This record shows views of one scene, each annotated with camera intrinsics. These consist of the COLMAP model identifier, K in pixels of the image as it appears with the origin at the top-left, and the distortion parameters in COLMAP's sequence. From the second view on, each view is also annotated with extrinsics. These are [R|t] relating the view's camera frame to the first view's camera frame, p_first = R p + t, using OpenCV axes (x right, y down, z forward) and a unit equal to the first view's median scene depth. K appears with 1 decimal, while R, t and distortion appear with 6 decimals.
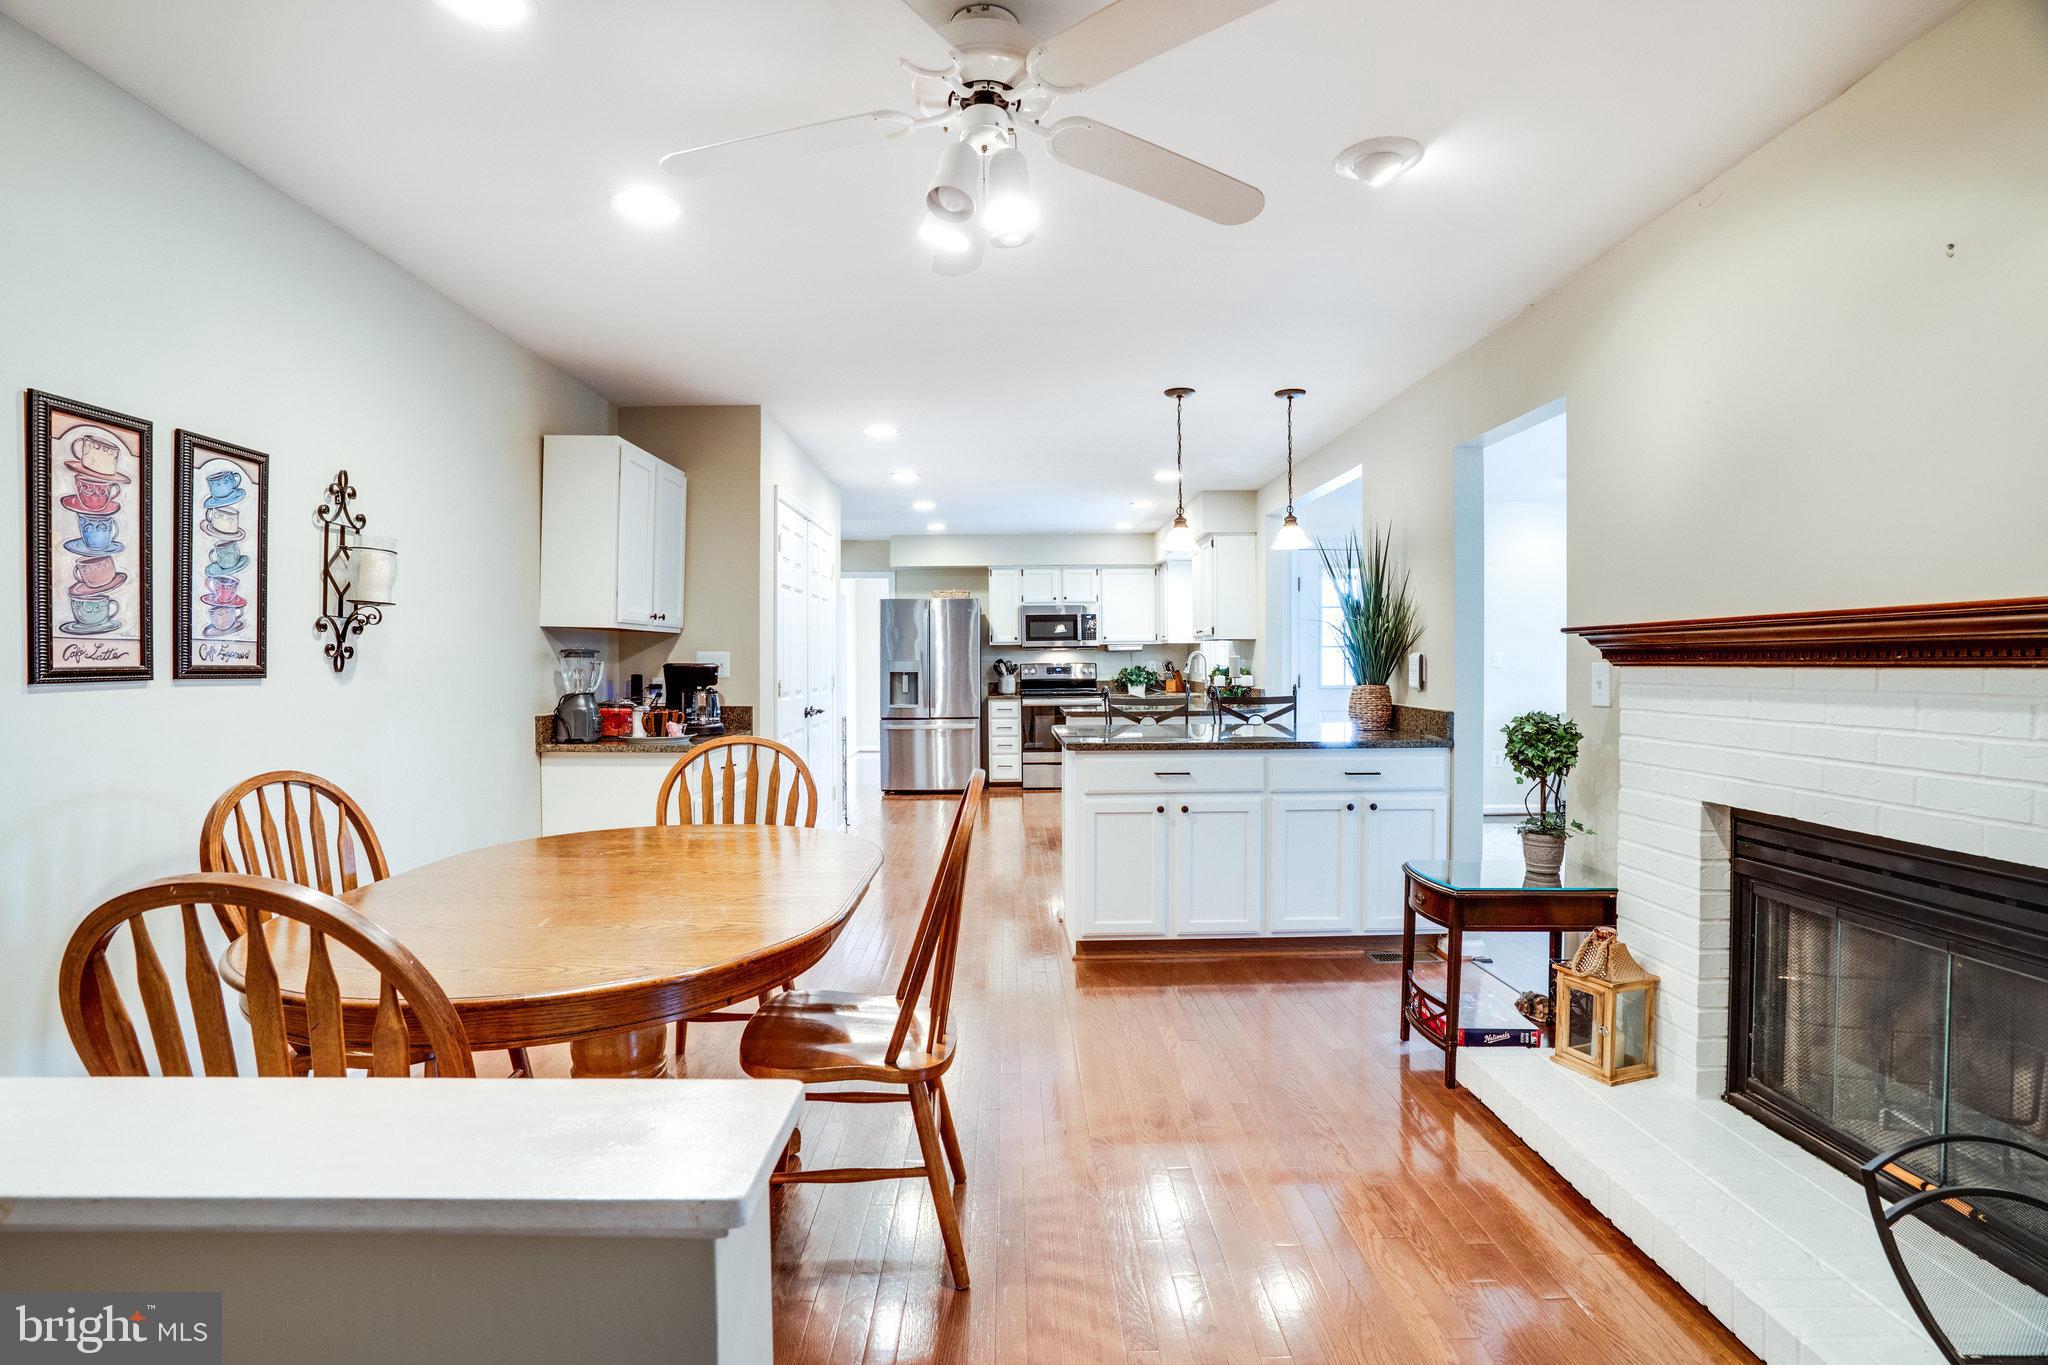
lens RADIAL K [[965.1, 0, 1020.5], [0, 965.1, 678.2], [0, 0, 1]] dist [-0.027444, 0.006407]
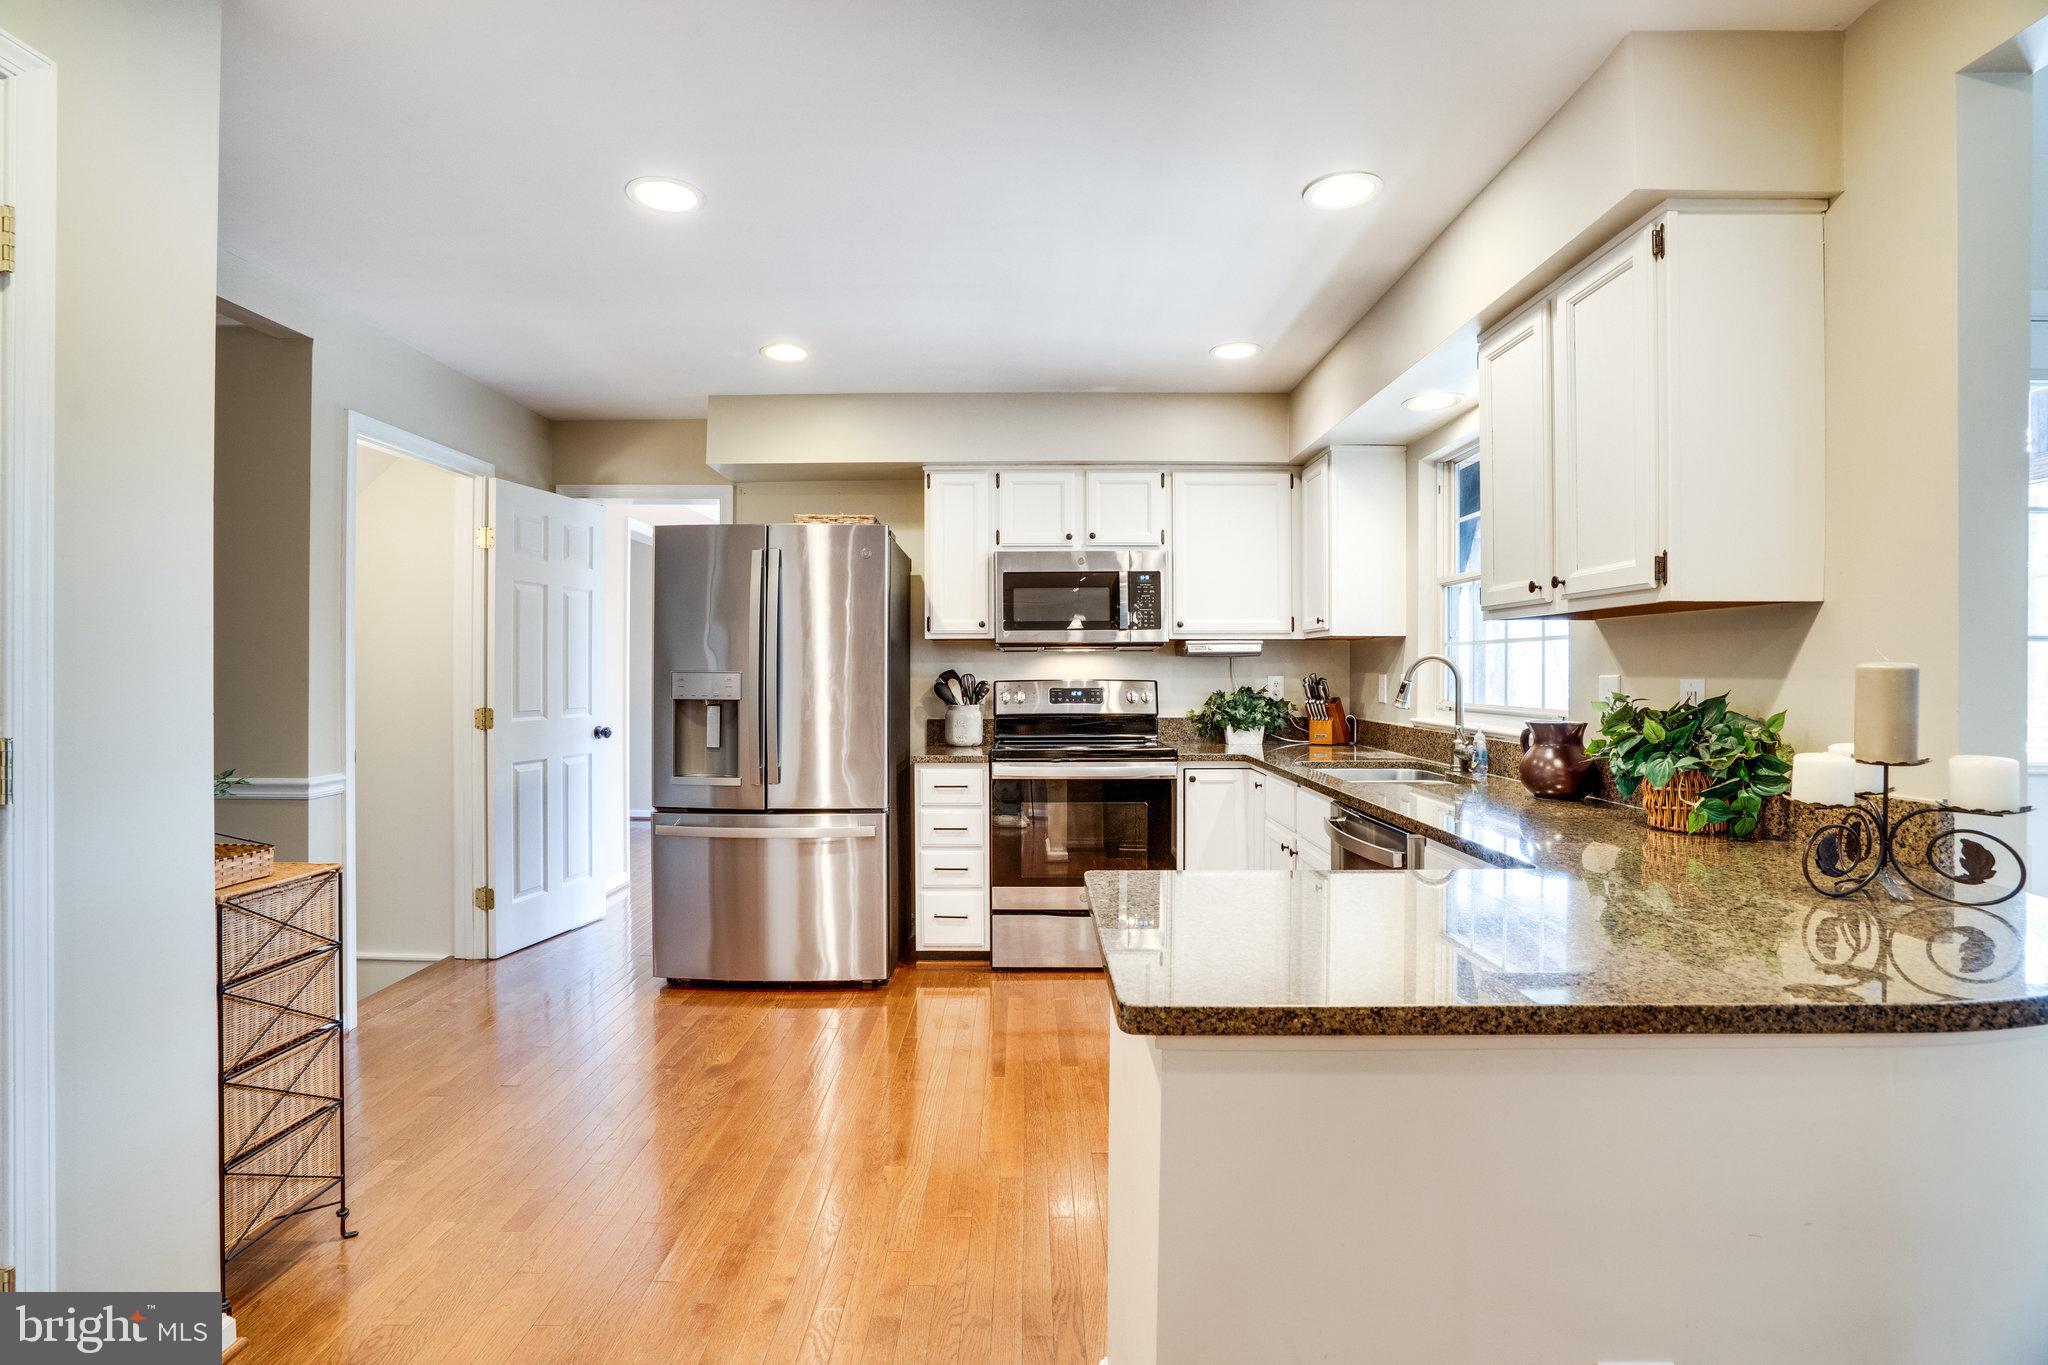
lens RADIAL K [[965.1, 0, 1025.6], [0, 965.1, 681.2], [0, 0, 1]] dist [-0.027444, 0.006407]
pose [[0.999936, 0.008592, -0.007427, 0.019137], [-0.008635, 0.999946, -0.005851, -0.012347], [0.007376, 0.005915, 0.999955, 0.549903]]
